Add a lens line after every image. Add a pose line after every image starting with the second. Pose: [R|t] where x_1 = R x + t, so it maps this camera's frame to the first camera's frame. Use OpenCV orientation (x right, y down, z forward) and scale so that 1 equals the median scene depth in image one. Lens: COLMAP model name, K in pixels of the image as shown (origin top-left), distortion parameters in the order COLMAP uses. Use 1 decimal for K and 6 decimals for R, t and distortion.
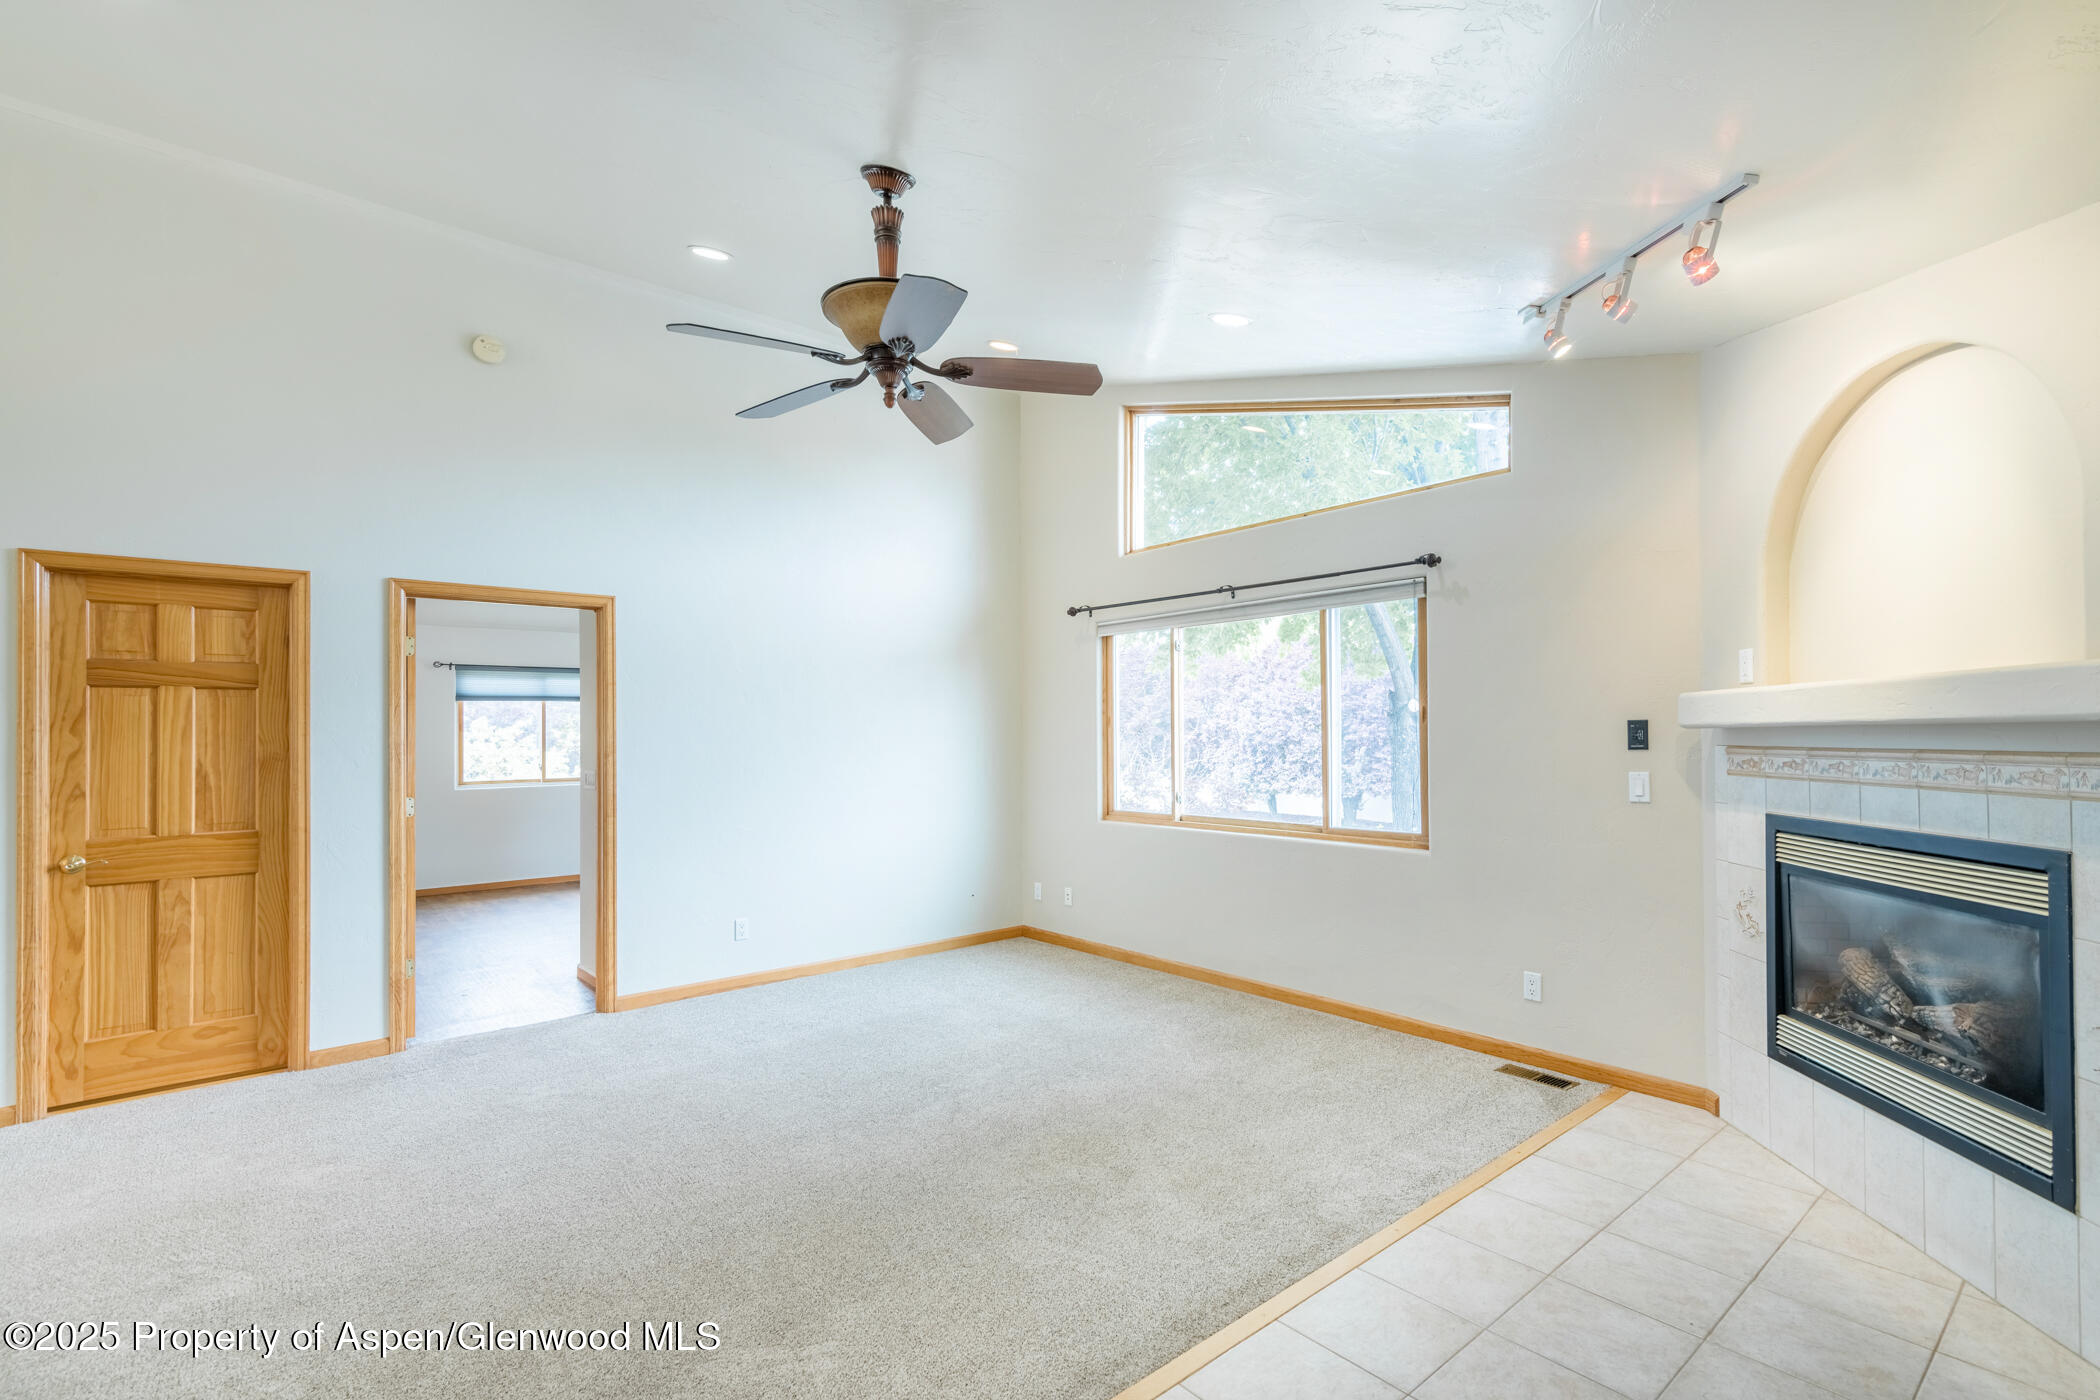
lens RADIAL K [[975.1, 0, 1050.0], [0, 975.1, 700.0], [0, 0, 1]] dist [0.000319, -0.000131]
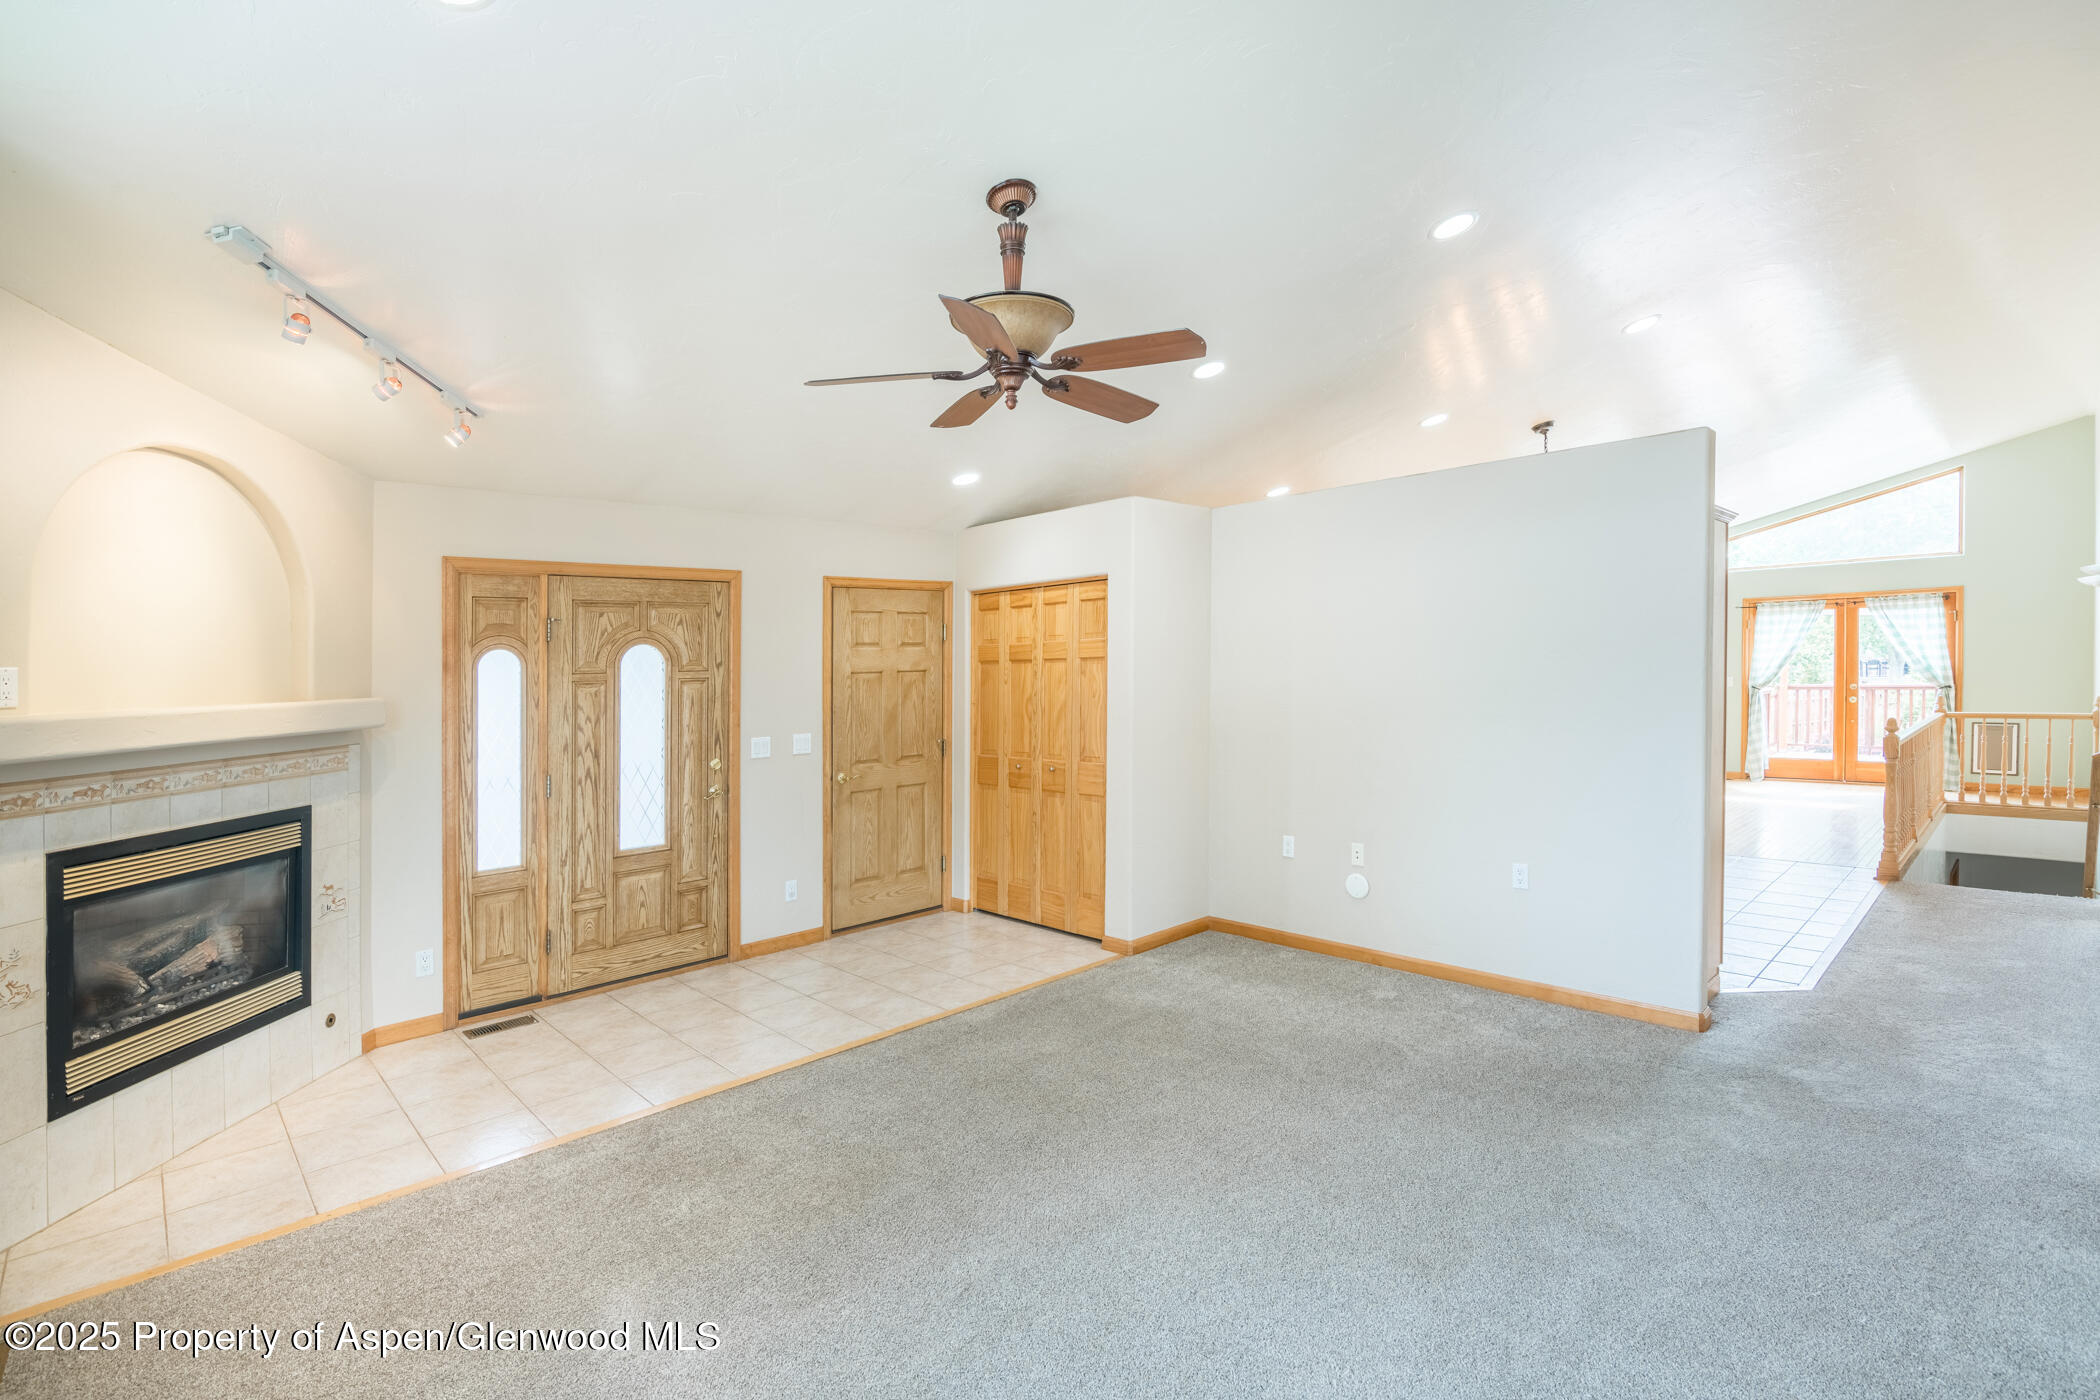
lens RADIAL K [[963.5, 0, 1062.4], [0, 963.5, 688.2], [0, 0, 1]] dist [-0.000528, 0.000001]
pose [[-0.995549, 0.036691, -0.086806, -0.133301], [0.037938, 0.999199, -0.012765, 0.010908], [0.086268, -0.016001, -0.996143, 2.009822]]
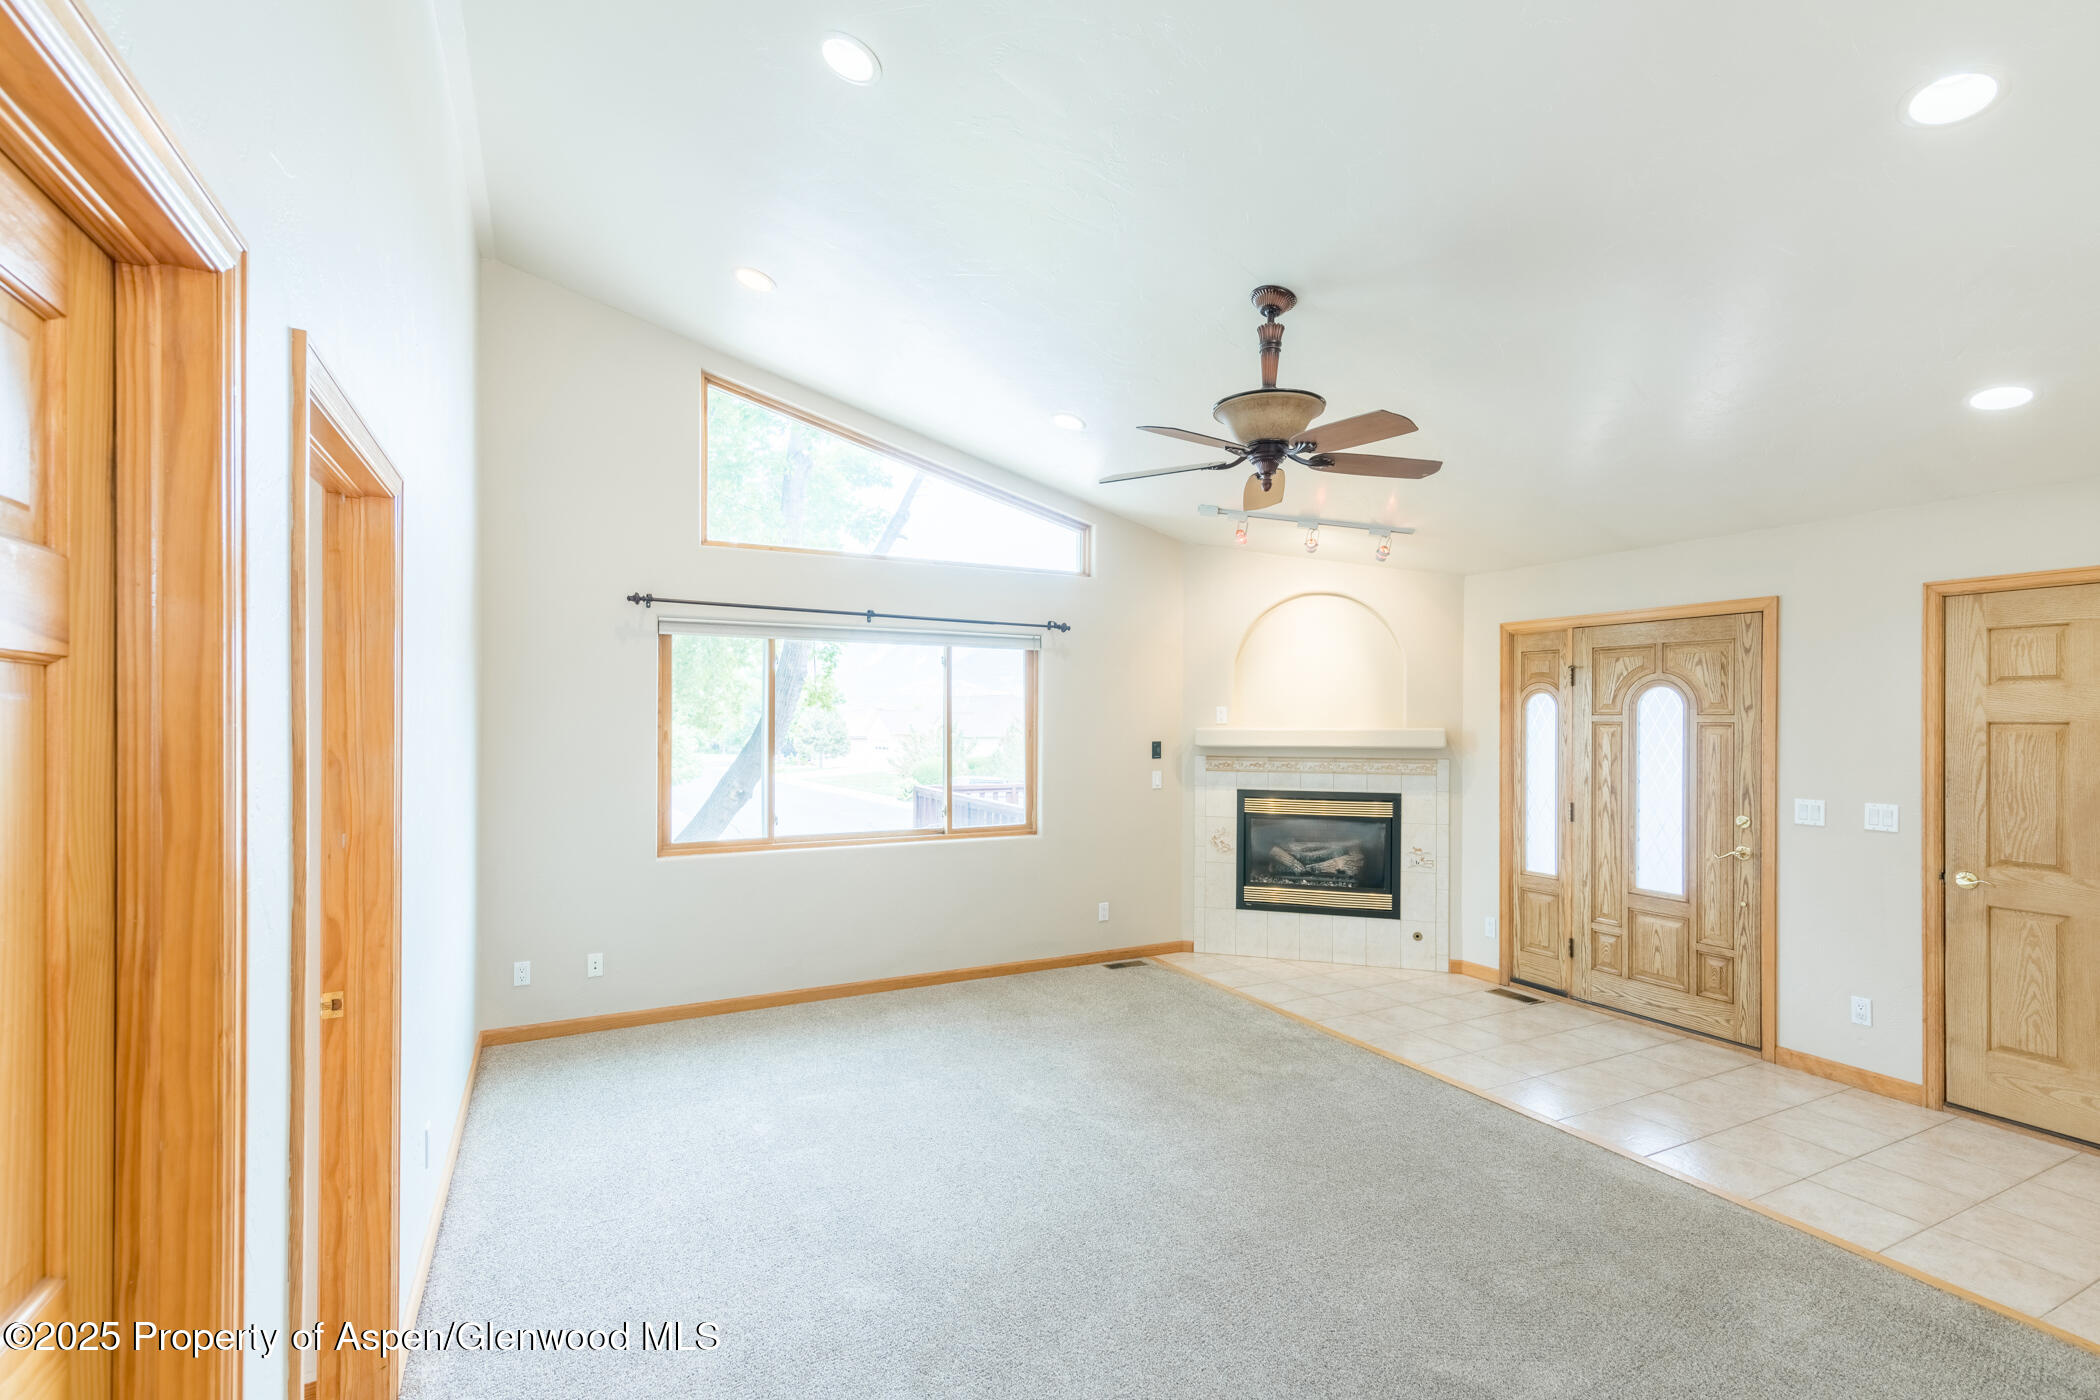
lens RADIAL K [[963.5, 0, 1062.4], [0, 963.5, 688.2], [0, 0, 1]] dist [-0.000528, 0.000001]
pose [[0.186572, 0.037639, 0.981720, -1.342011], [-0.041042, 0.998692, -0.030490, -0.017919], [-0.981584, -0.034603, 0.187873, 1.011122]]
